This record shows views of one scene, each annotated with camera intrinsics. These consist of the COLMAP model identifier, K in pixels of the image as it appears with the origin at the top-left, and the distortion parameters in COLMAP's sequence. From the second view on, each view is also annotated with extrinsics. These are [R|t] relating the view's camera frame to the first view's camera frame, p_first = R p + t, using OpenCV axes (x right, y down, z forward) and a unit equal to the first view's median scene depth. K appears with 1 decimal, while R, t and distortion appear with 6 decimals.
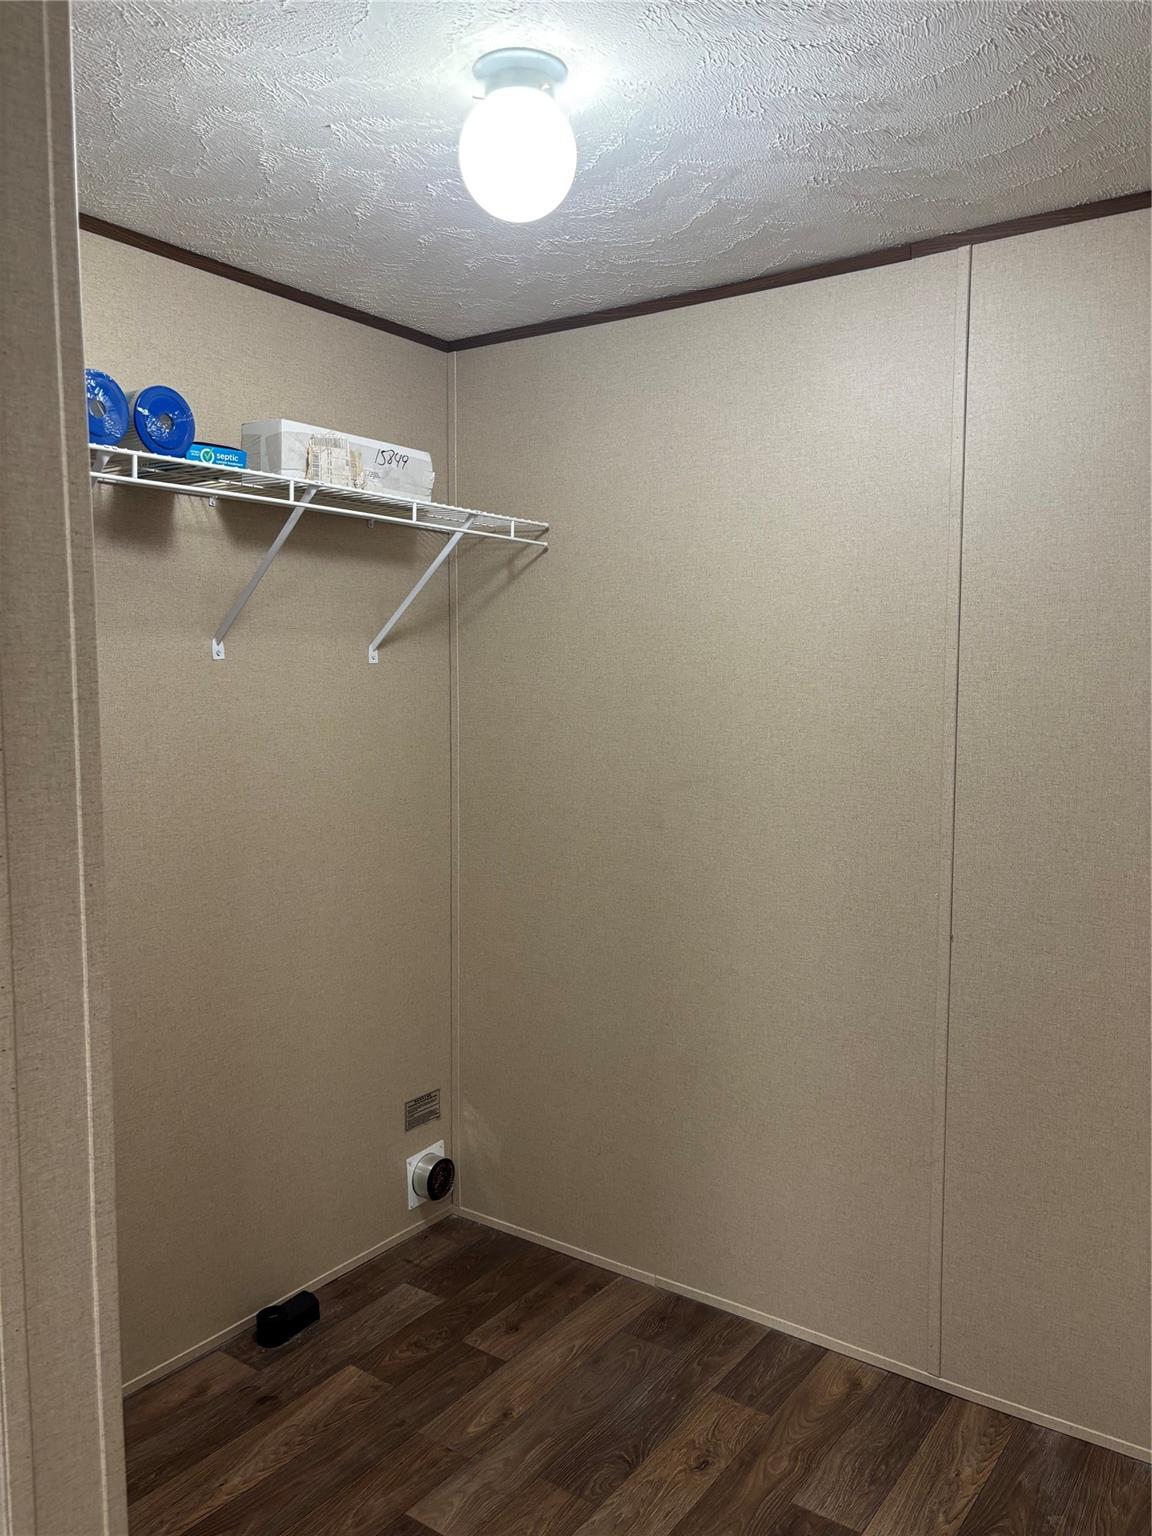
lens RADIAL K [[1162.3, 0, 575.1], [0, 1162.3, 771.4], [0, 0, 1]] dist [0.075399, -0.076124]
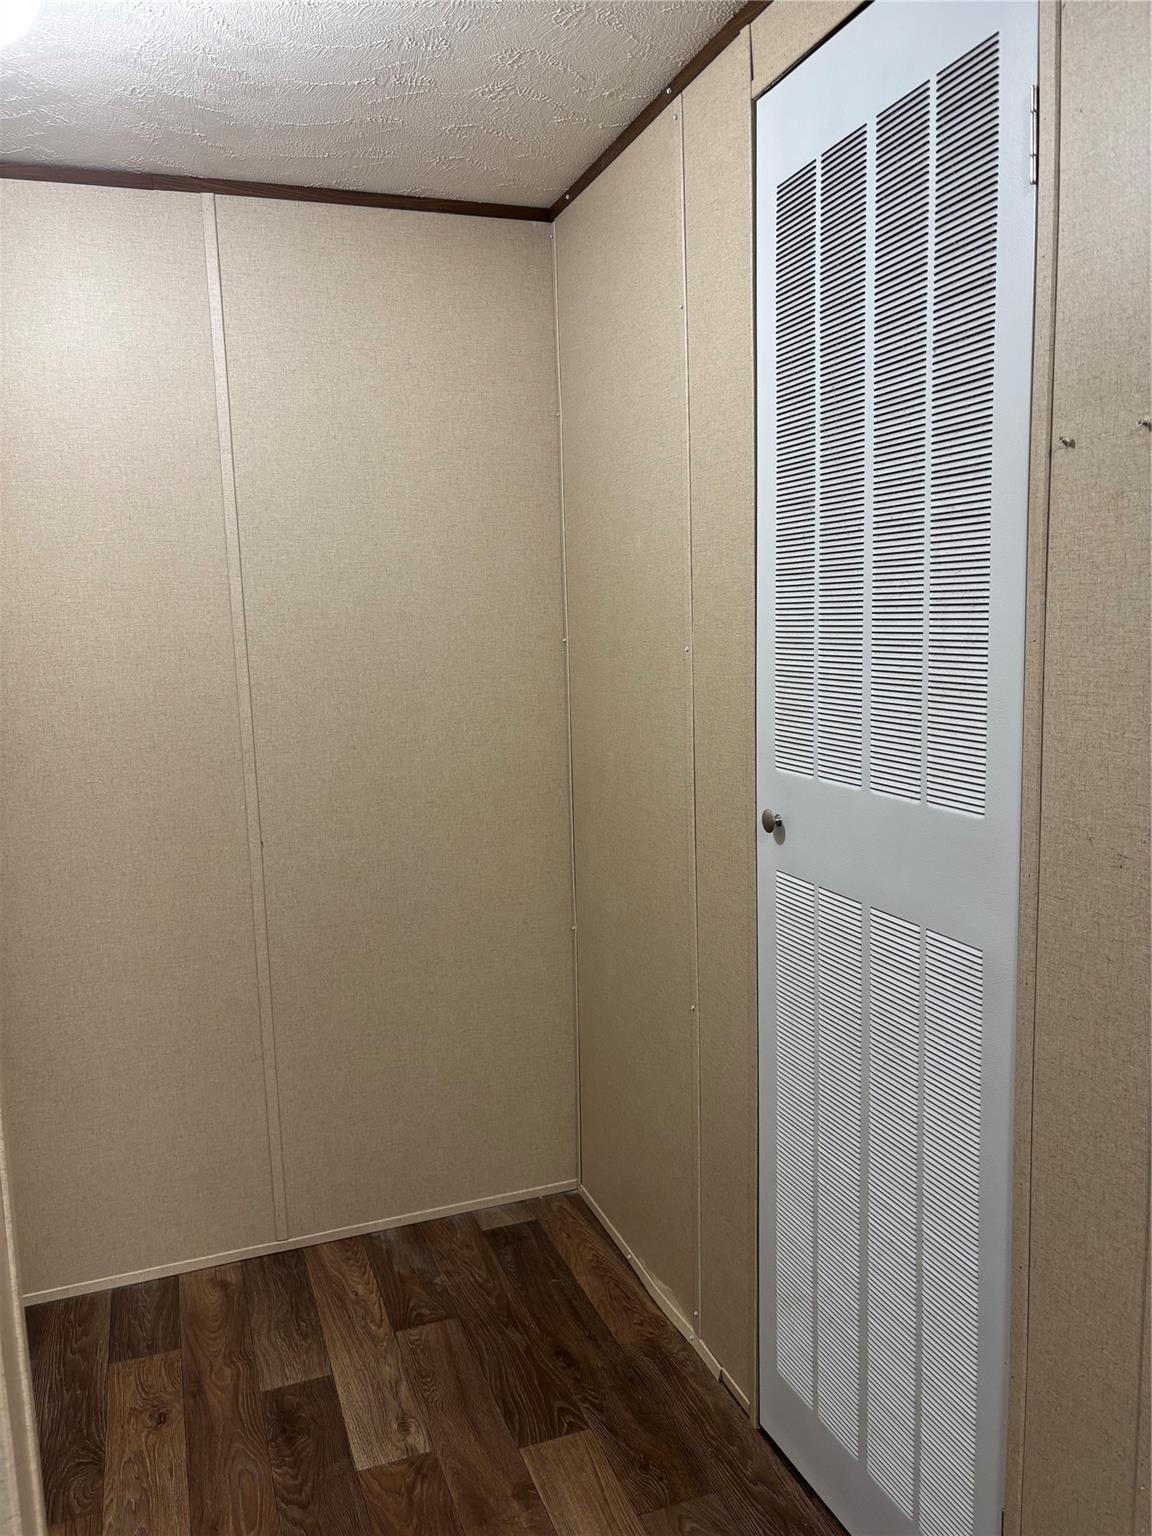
lens RADIAL K [[1162.3, 0, 568.8], [0, 1162.3, 764.3], [0, 0, 1]] dist [0.075399, -0.076124]
pose [[0.580345, -0.131113, 0.803746, -0.399011], [0.108062, 0.990625, 0.083572, 0.008968], [-0.807169, 0.038354, 0.589073, 0.133323]]
